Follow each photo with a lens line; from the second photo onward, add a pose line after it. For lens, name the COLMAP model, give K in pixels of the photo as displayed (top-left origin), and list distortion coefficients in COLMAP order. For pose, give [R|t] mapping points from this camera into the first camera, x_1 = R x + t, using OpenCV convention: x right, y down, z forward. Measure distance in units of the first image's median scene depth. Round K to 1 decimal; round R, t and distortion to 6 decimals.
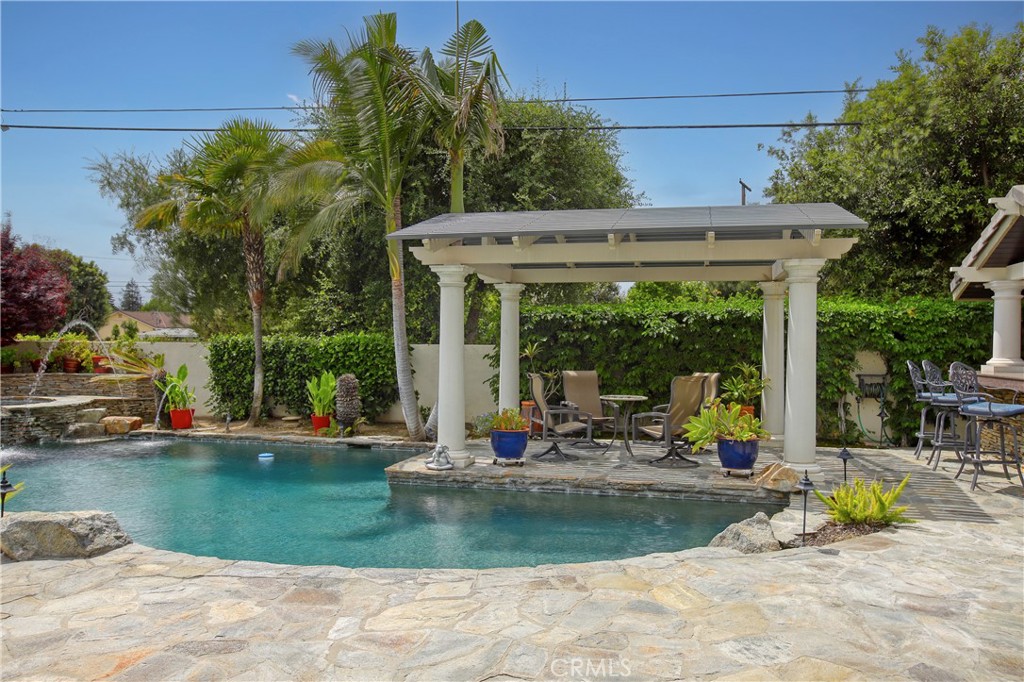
lens RADIAL K [[780.1, 0, 524.4], [0, 780.1, 334.1], [0, 0, 1]] dist [-0.036082, 0.091453]
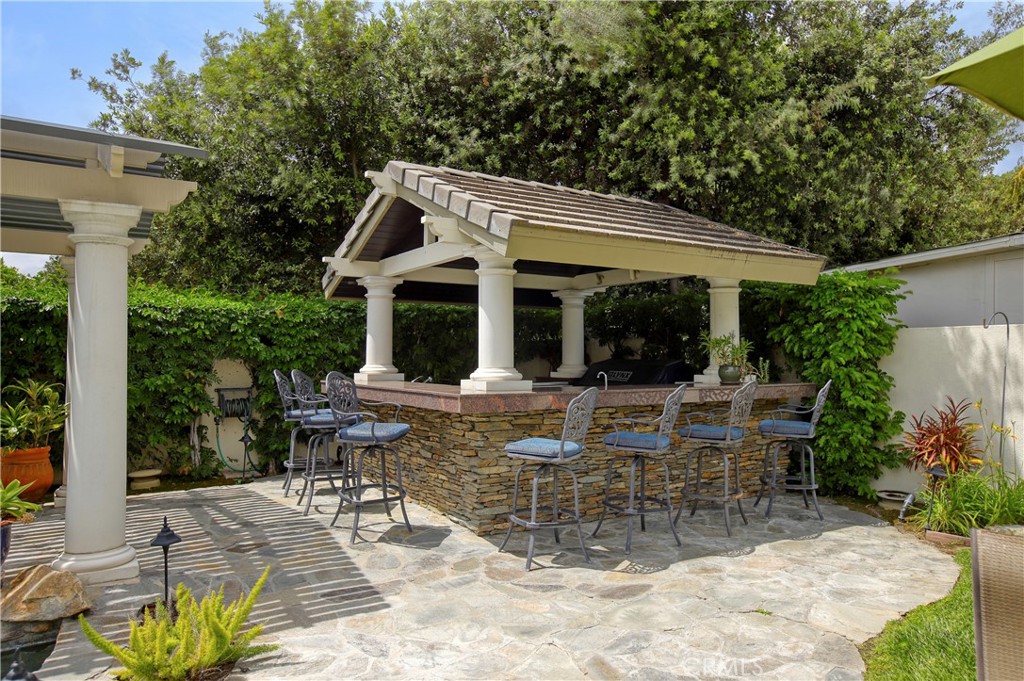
lens RADIAL K [[716.8, 0, 514.9], [0, 716.8, 349.9], [0, 0, 1]] dist [-0.018330, 0.079050]
pose [[0.717518, -0.005149, 0.696521, 0.150345], [-0.000828, 0.999966, 0.008245, 0.006637], [-0.696539, -0.006493, 0.717489, 0.287336]]
